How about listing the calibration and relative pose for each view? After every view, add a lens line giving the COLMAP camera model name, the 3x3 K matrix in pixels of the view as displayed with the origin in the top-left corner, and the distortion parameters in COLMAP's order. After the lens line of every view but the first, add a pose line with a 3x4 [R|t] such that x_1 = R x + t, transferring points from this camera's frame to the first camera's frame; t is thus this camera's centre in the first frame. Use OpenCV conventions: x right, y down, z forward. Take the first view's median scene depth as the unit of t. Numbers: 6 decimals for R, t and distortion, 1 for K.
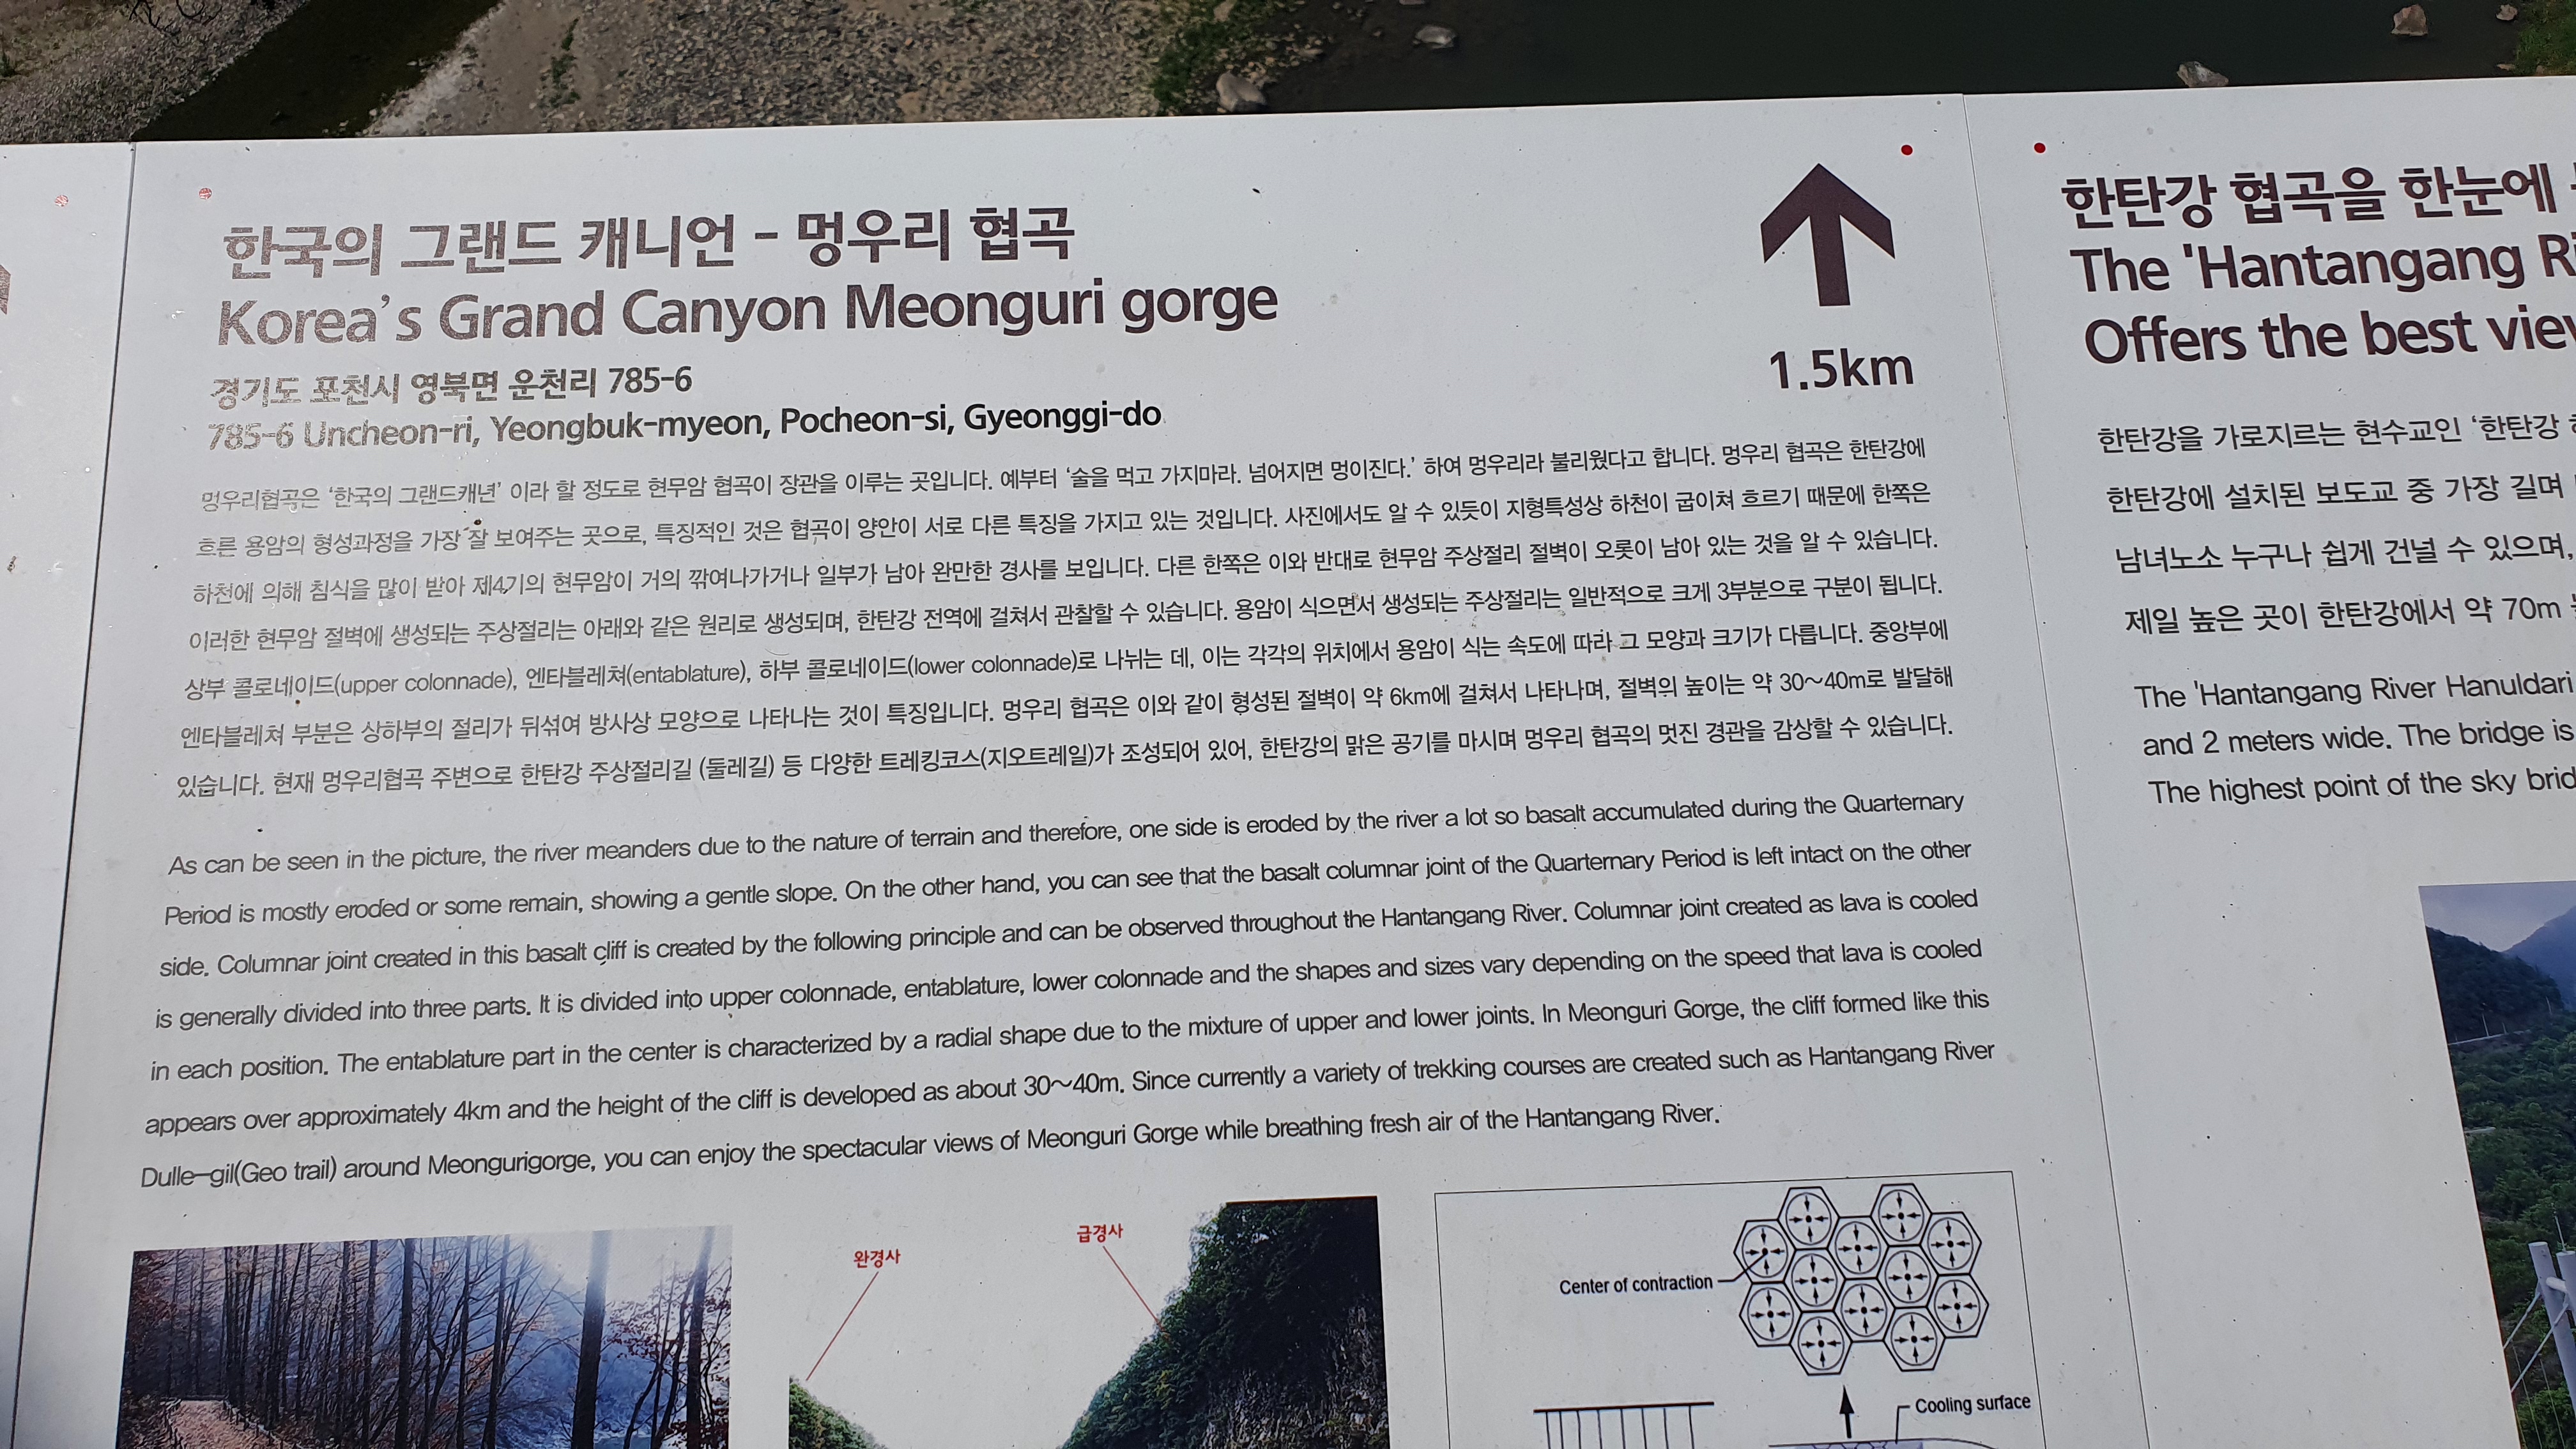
lens RADIAL K [[2043.8, 0, 1267.5], [0, 2043.8, 686.9], [0, 0, 1]] dist [0.021096, -0.005260]
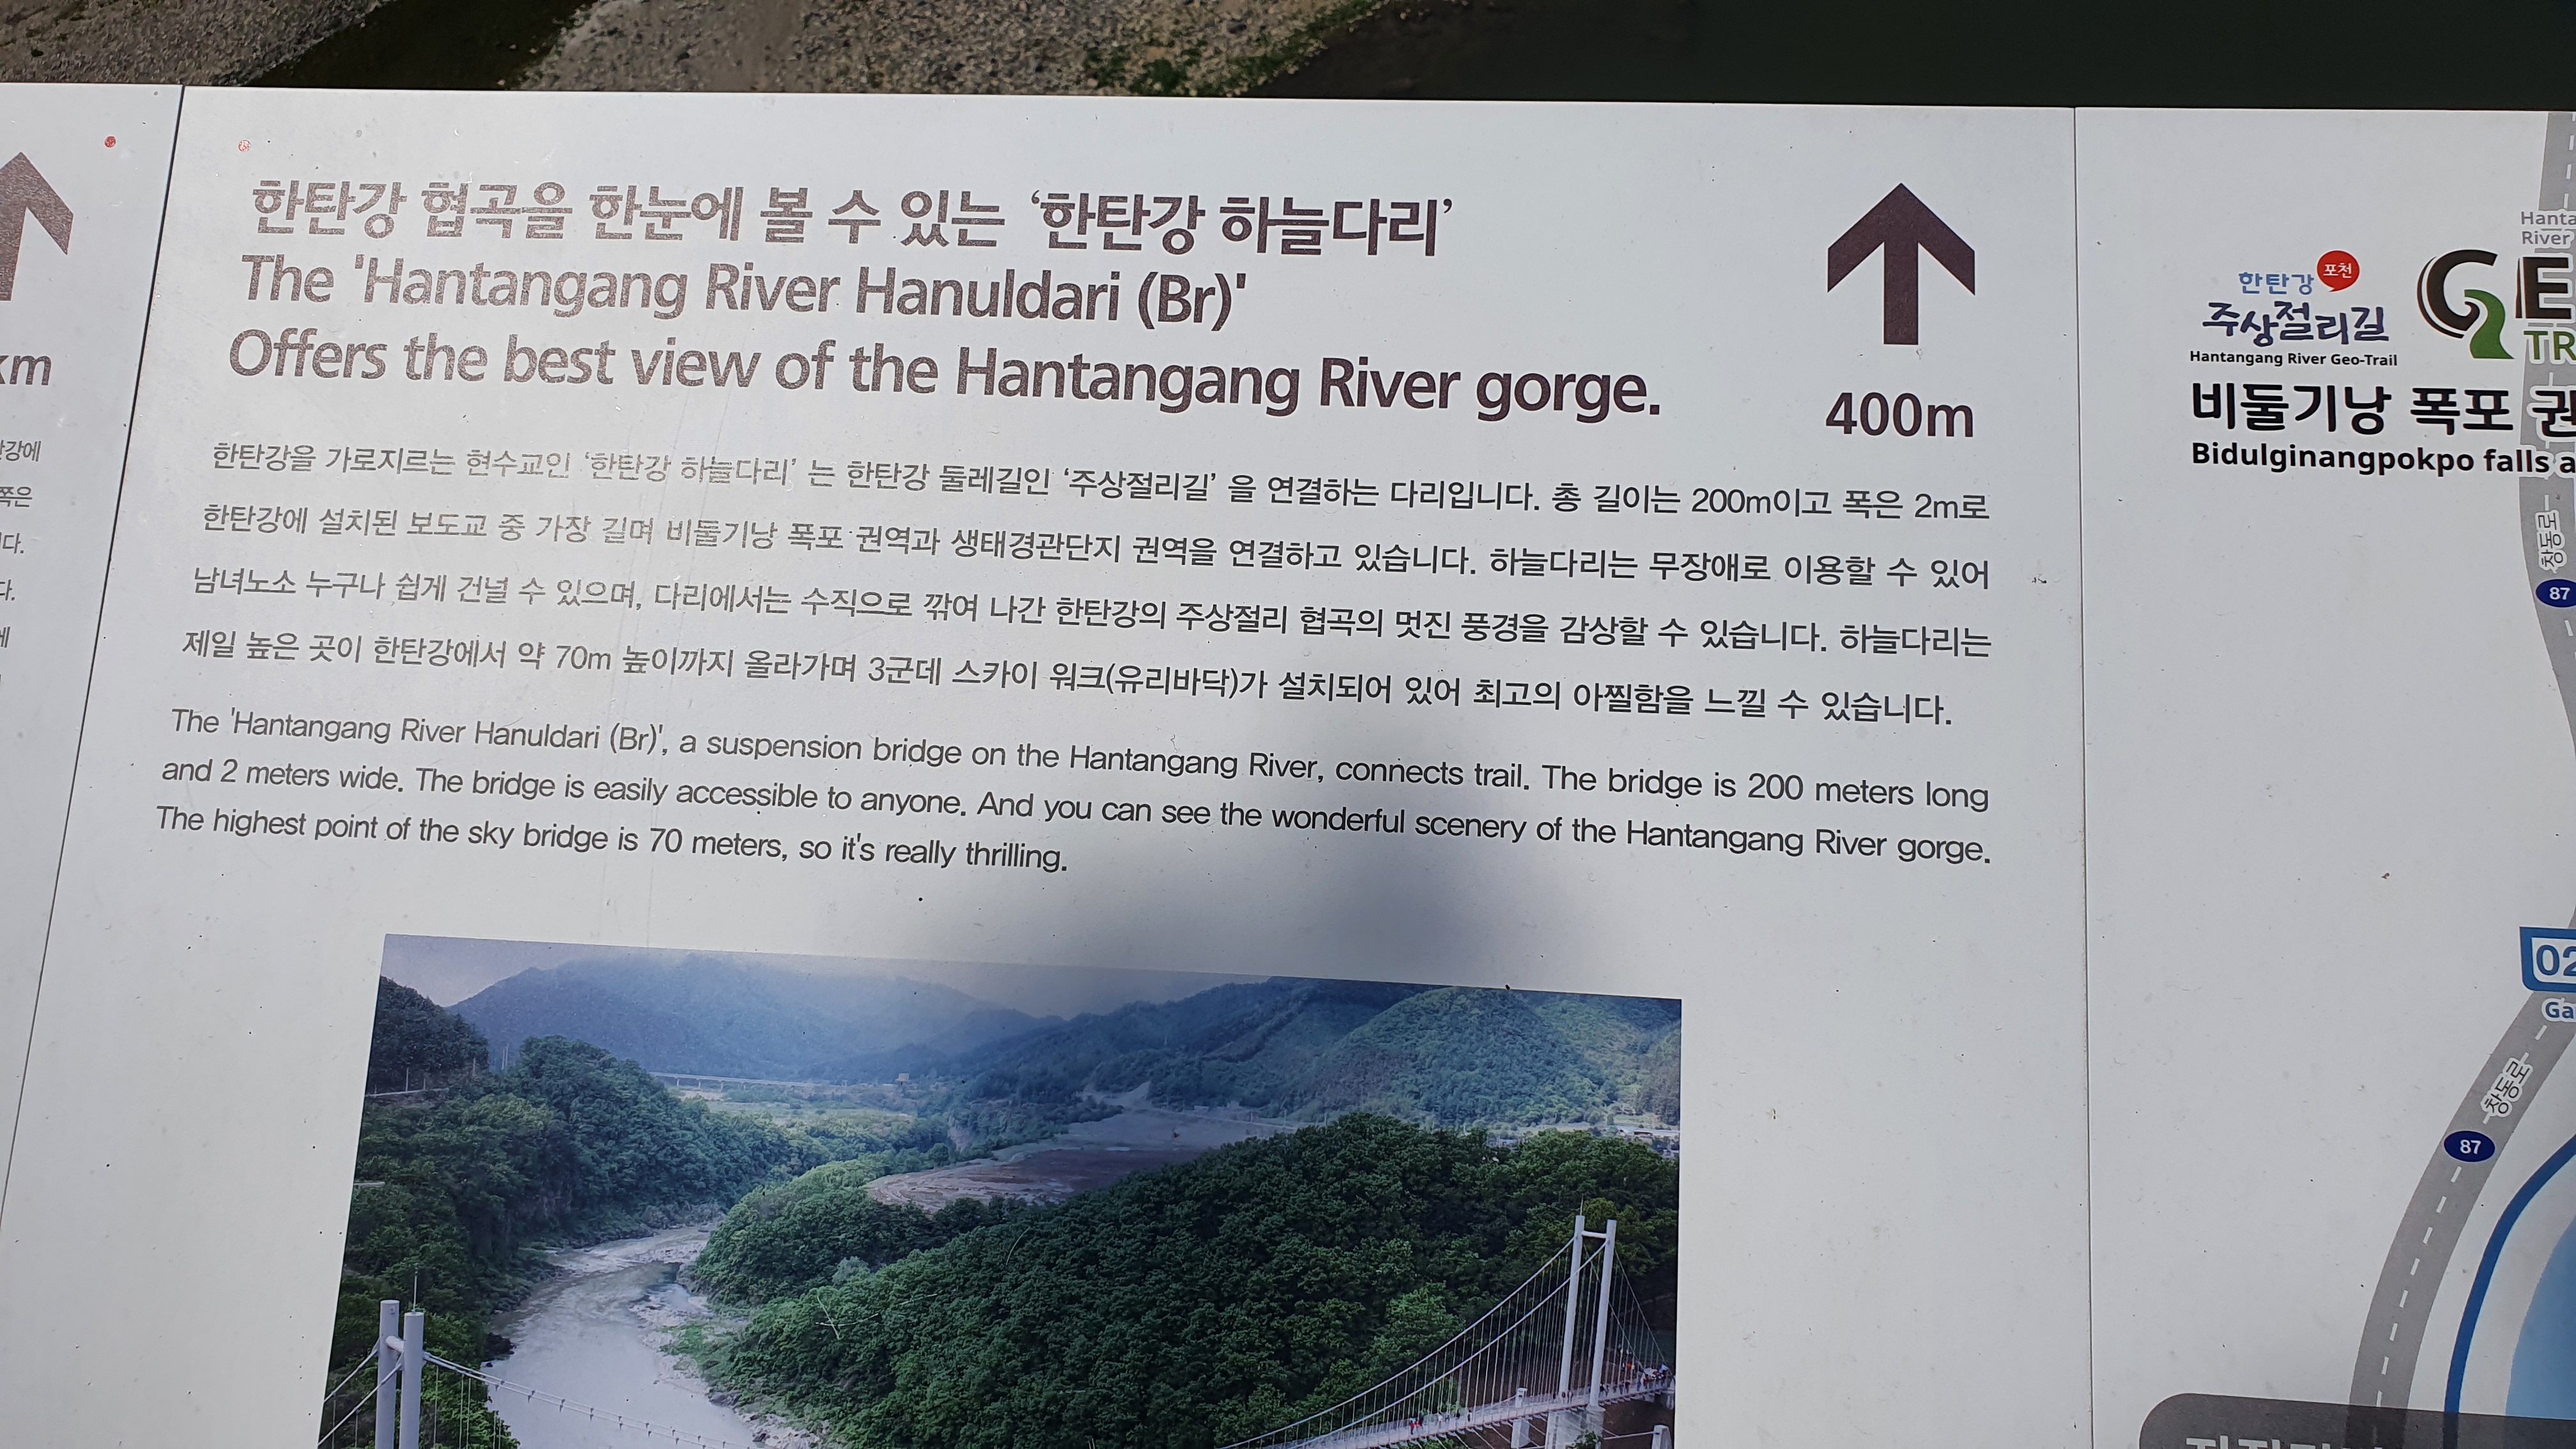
lens RADIAL K [[2191.5, 0, 1375.0], [0, 2191.5, 864.6], [0, 0, 1]] dist [0.004005, -0.021871]
pose [[0.988956, 0.082671, -0.123009, 1.084940], [-0.074801, 0.994926, 0.067284, -0.037918], [0.127948, -0.057340, 0.990122, 0.036312]]
